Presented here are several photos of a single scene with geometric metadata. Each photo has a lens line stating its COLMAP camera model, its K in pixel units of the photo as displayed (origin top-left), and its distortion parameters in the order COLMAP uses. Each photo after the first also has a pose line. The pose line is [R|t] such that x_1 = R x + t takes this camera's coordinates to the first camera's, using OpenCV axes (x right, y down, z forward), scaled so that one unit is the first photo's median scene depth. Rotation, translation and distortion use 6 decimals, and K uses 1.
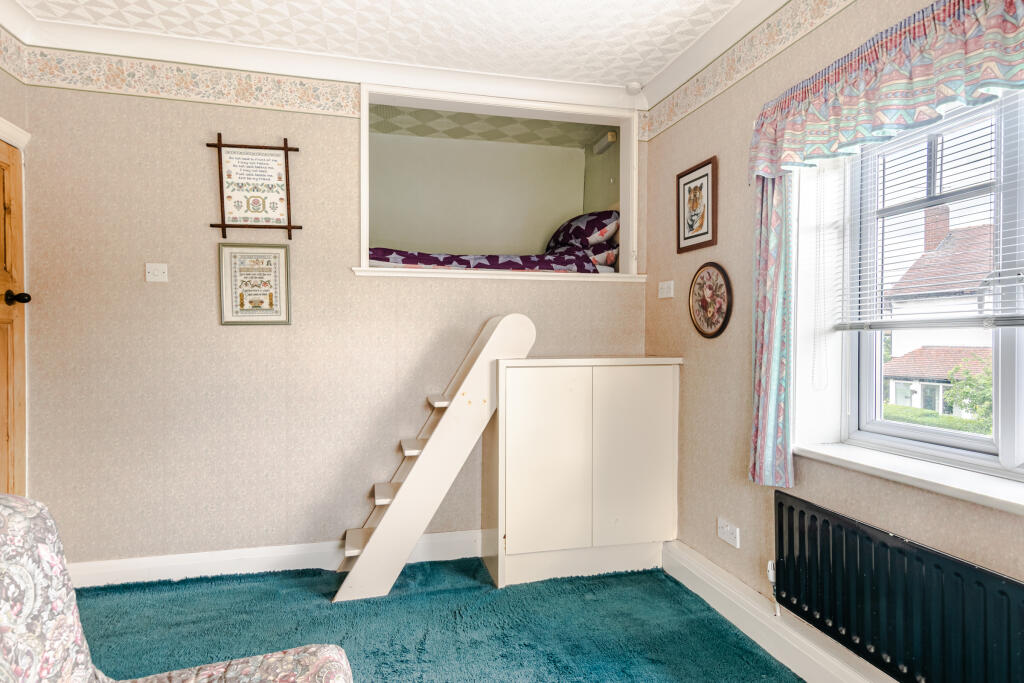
lens RADIAL K [[624.5, 0, 509.0], [0, 624.5, 336.4], [0, 0, 1]] dist [-0.004357, -0.001858]
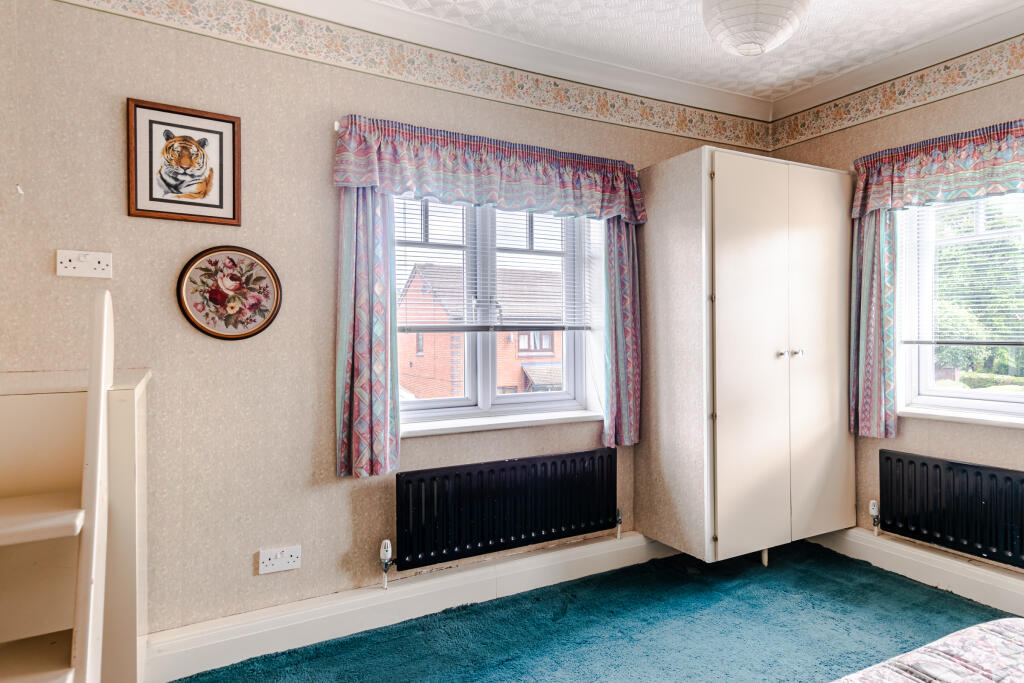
lens RADIAL K [[624.5, 0, 509.0], [0, 624.5, 336.4], [0, 0, 1]] dist [-0.004357, -0.001858]
pose [[-0.335432, 0.004966, 0.942051, -0.549347], [0.011843, 0.999929, -0.001054, 0.002611], [-0.941990, 0.010804, -0.335467, 0.930750]]
